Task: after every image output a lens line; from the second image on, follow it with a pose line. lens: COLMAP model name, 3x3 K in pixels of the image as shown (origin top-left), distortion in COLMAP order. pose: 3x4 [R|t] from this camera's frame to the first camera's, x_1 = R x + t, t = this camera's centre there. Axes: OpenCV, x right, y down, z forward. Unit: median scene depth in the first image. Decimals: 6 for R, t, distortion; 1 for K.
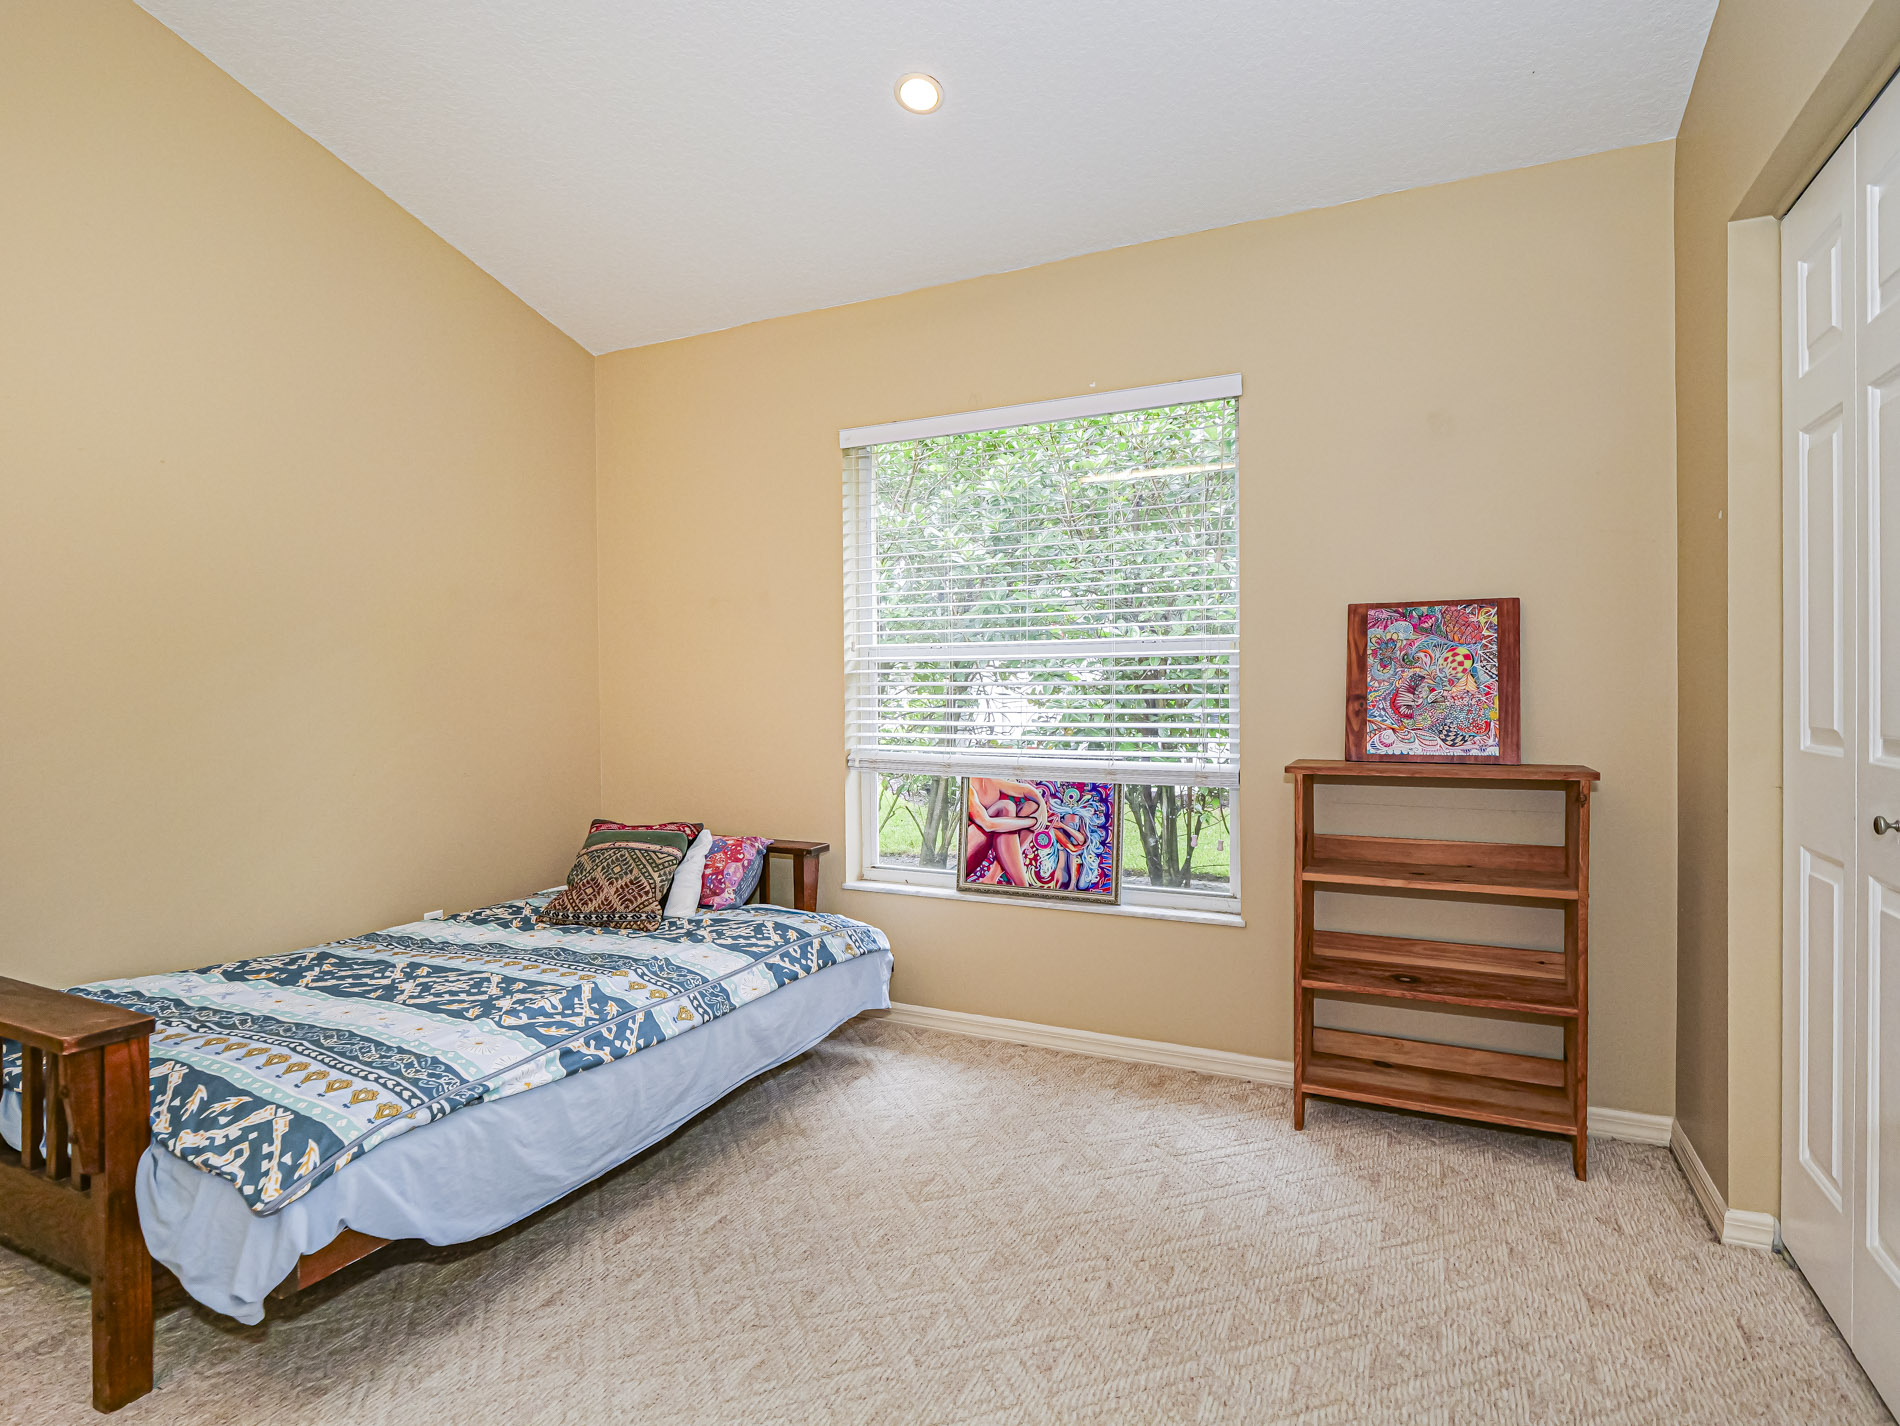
lens RADIAL K [[979.2, 0, 947.5], [0, 979.2, 700.2], [0, 0, 1]] dist [-0.000587, -0.001128]
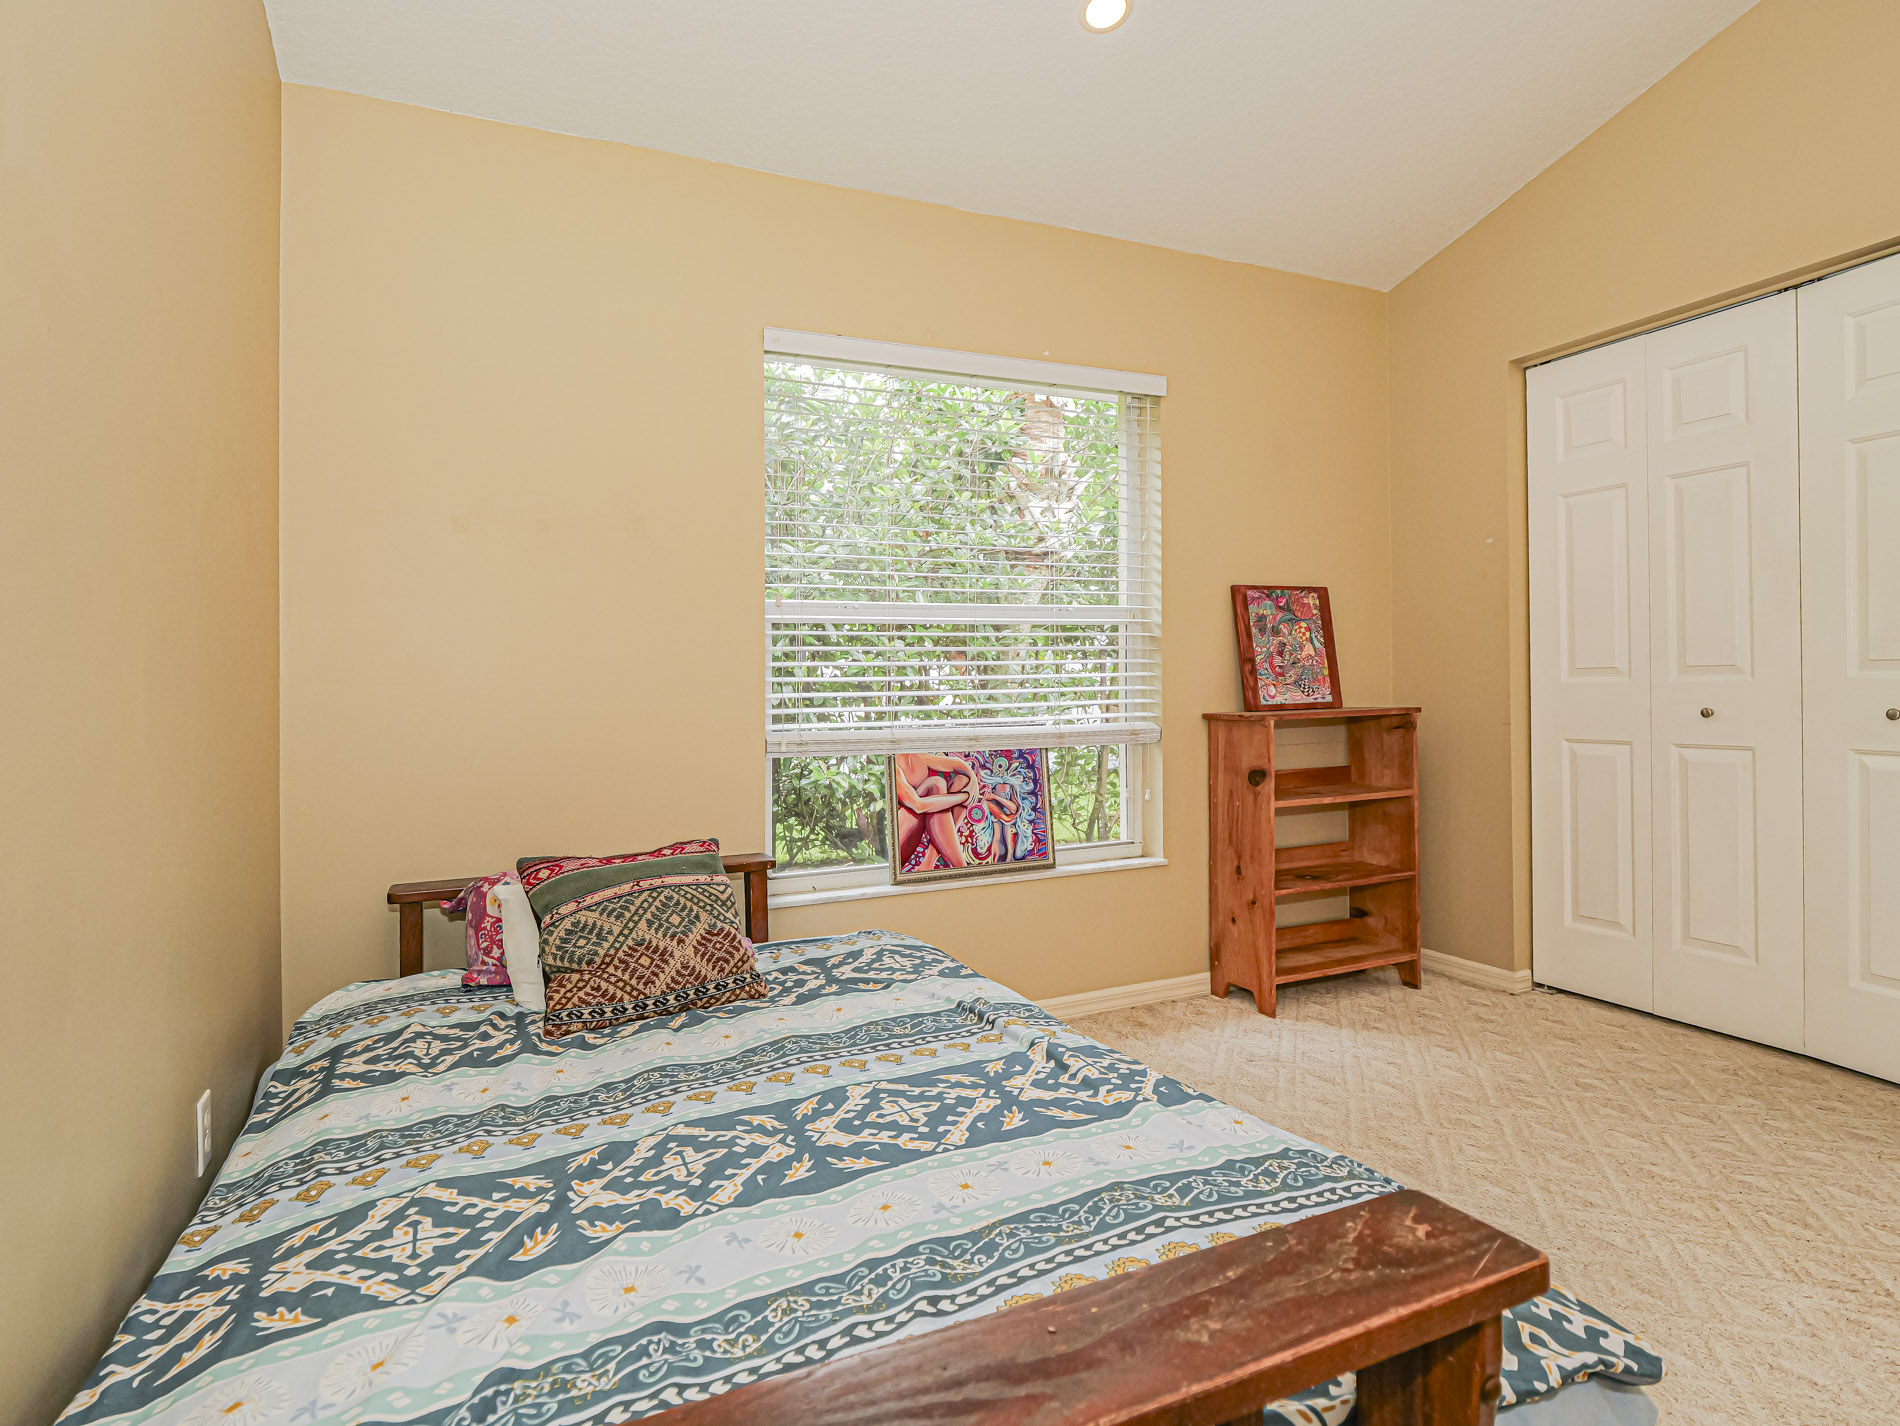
lens RADIAL K [[983.4, 0, 949.6], [0, 983.4, 678.4], [0, 0, 1]] dist [0.001223, 0.000421]
pose [[0.652205, -0.002729, 0.758037, -0.658751], [0.025133, 0.999522, -0.018026, 0.028507], [-0.757626, 0.030809, 0.651962, 0.406197]]
